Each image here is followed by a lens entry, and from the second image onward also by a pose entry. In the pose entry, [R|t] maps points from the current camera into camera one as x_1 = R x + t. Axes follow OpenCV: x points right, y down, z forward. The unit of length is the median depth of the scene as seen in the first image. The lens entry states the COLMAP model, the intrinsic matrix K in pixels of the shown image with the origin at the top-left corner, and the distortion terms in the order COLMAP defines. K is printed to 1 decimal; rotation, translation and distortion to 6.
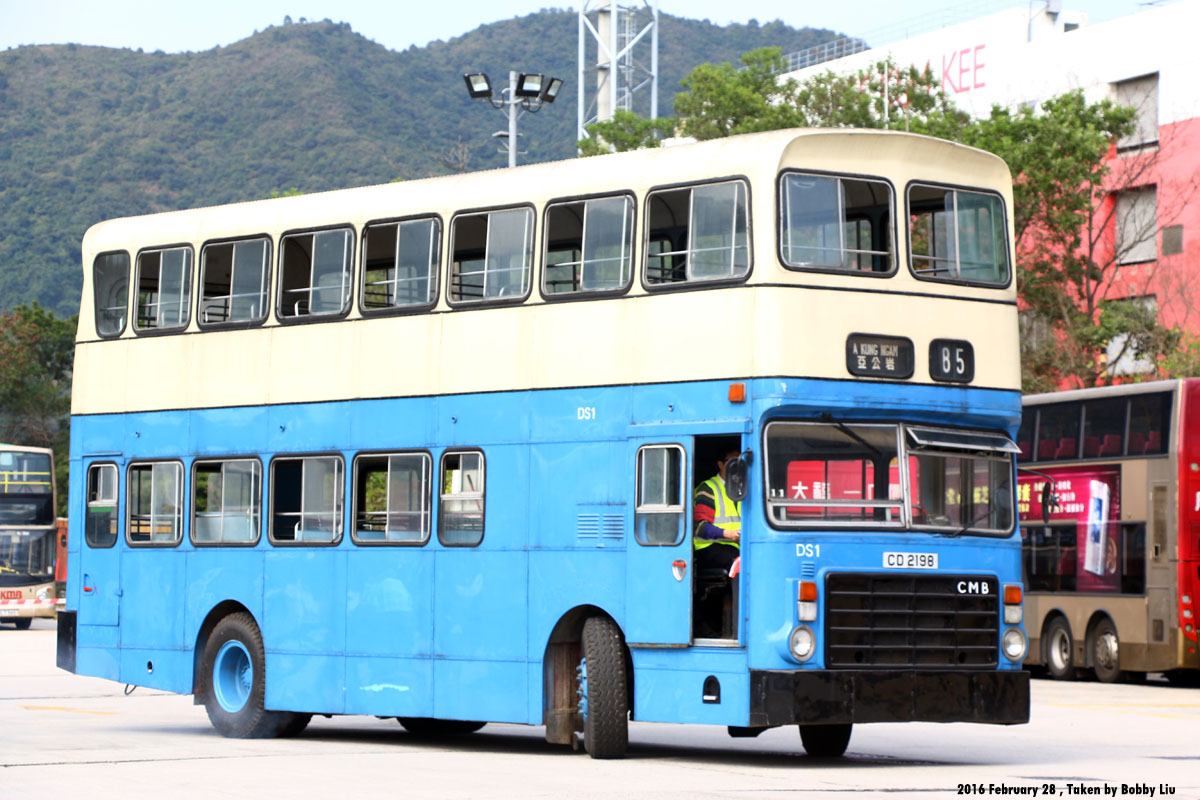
lens RADIAL K [[4260.1, 0, 600.0], [0, 4260.1, 400.0], [0, 0, 1]] dist [0.209102, 1.335747]
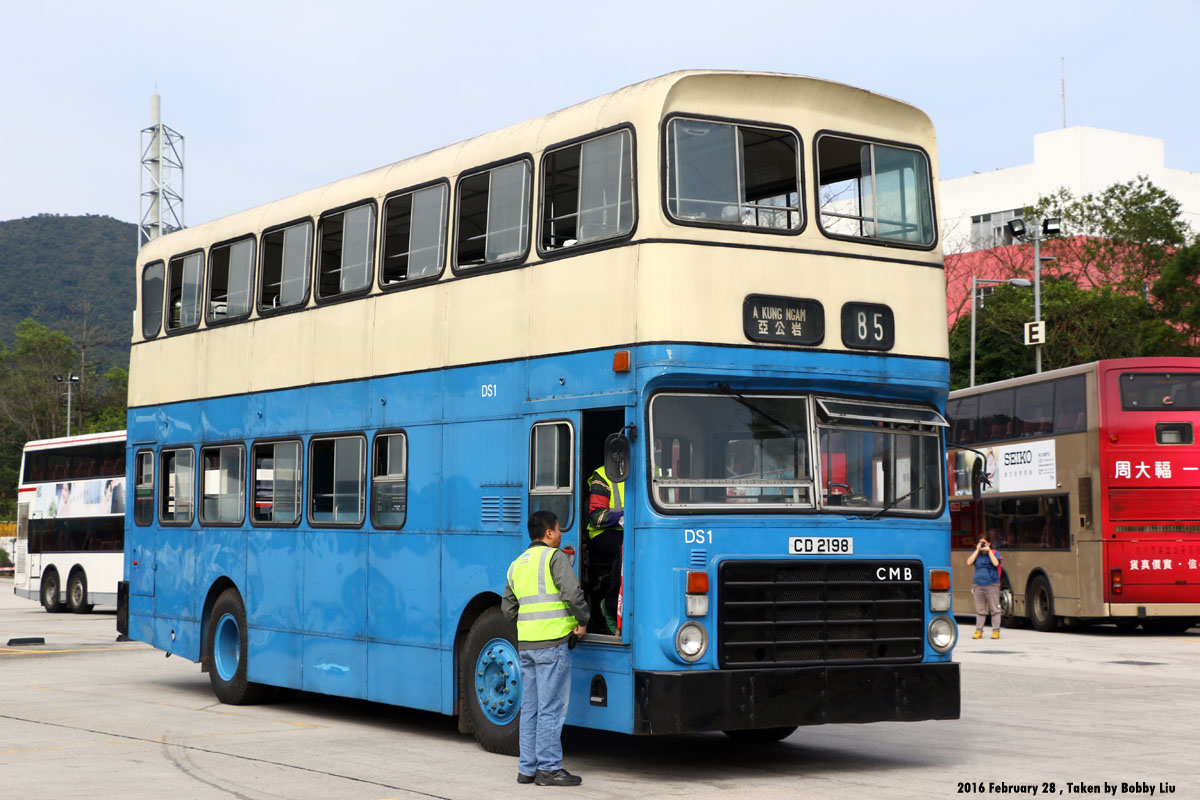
lens RADIAL K [[2195.6, 0, 600.0], [0, 2195.6, 400.0], [0, 0, 1]] dist [-0.007476, -0.057435]
pose [[0.994176, -0.012696, -0.107015, 0.075954], [0.011488, 0.999863, -0.011904, 0.011677], [0.107152, 0.010606, 0.994186, 0.528338]]
